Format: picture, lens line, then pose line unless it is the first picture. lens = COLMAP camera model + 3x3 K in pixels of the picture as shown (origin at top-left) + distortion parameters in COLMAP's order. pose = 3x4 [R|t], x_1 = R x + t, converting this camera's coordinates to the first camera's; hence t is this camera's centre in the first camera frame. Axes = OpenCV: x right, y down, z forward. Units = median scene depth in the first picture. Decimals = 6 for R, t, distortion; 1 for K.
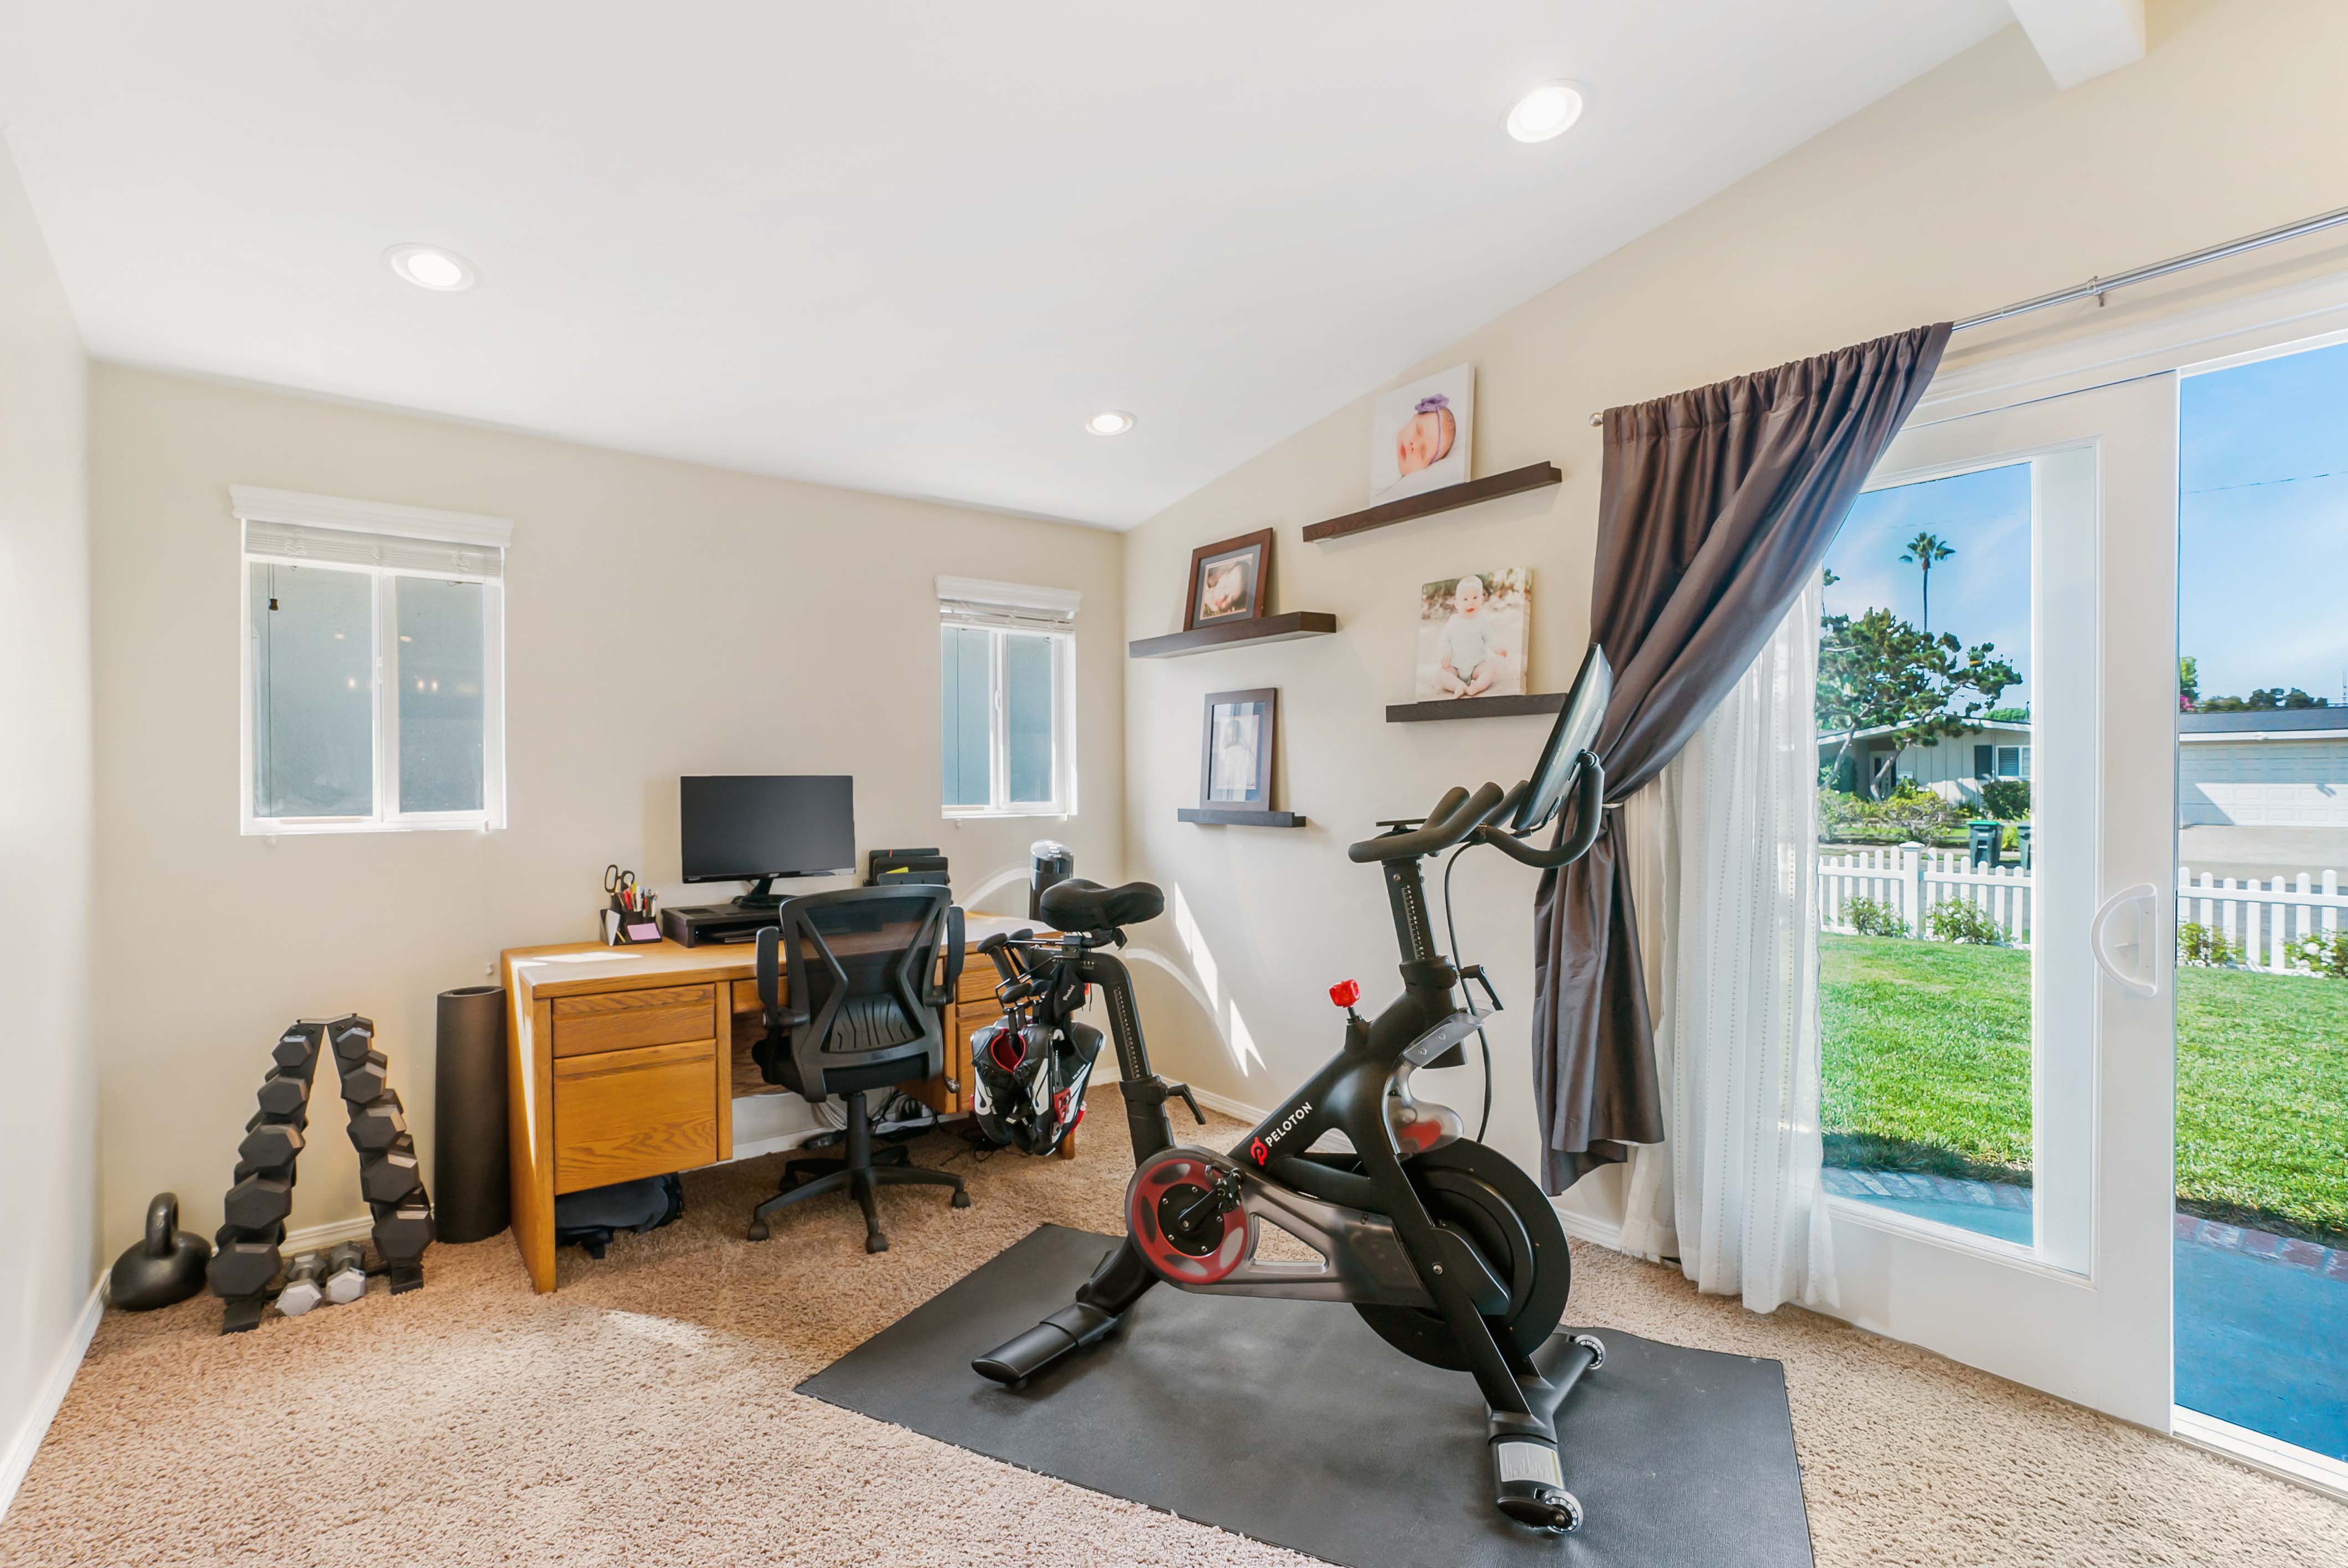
lens RADIAL K [[1090.8, 0, 1174.0], [0, 1090.8, 784.0], [0, 0, 1]] dist [-0.015945, -0.000133]
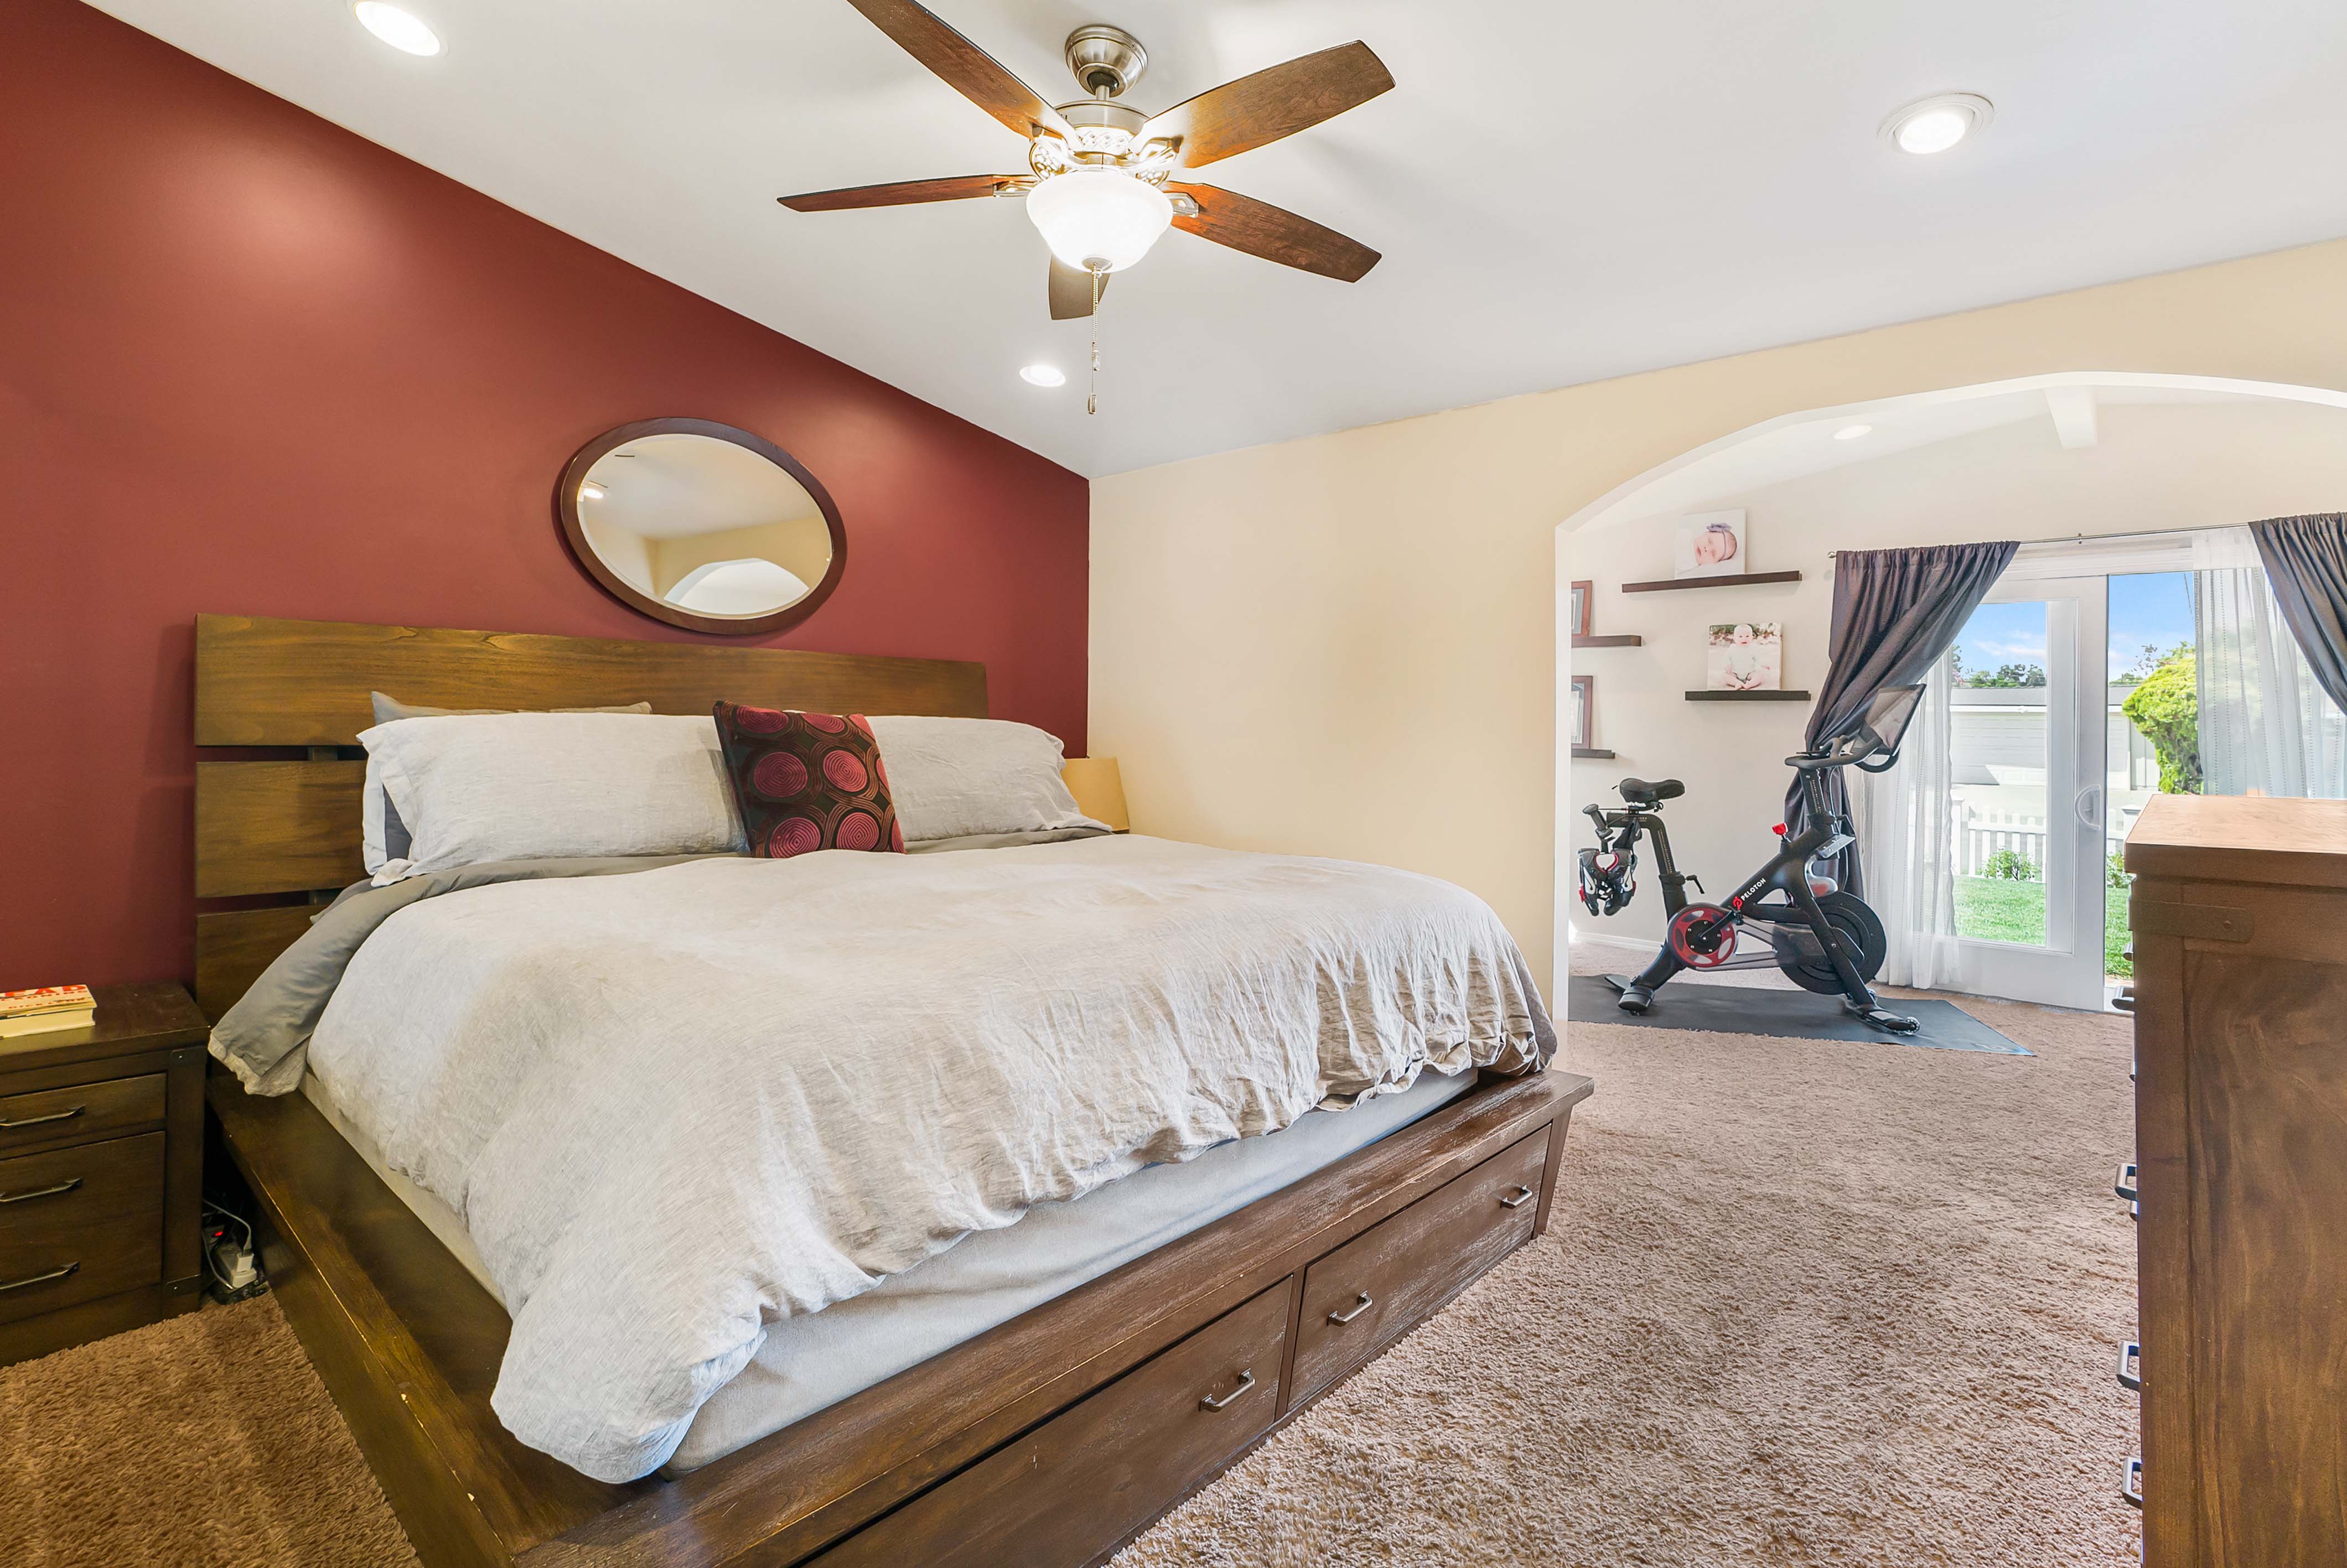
lens RADIAL K [[1143.8, 0, 1174.5], [0, 1143.8, 710.1], [0, 0, 1]] dist [0.000035, 0.000043]
pose [[0.984431, 0.029319, 0.173309, -1.309081], [-0.026980, 0.999511, -0.015836, 0.016368], [-0.173688, 0.010914, 0.984740, -0.967593]]
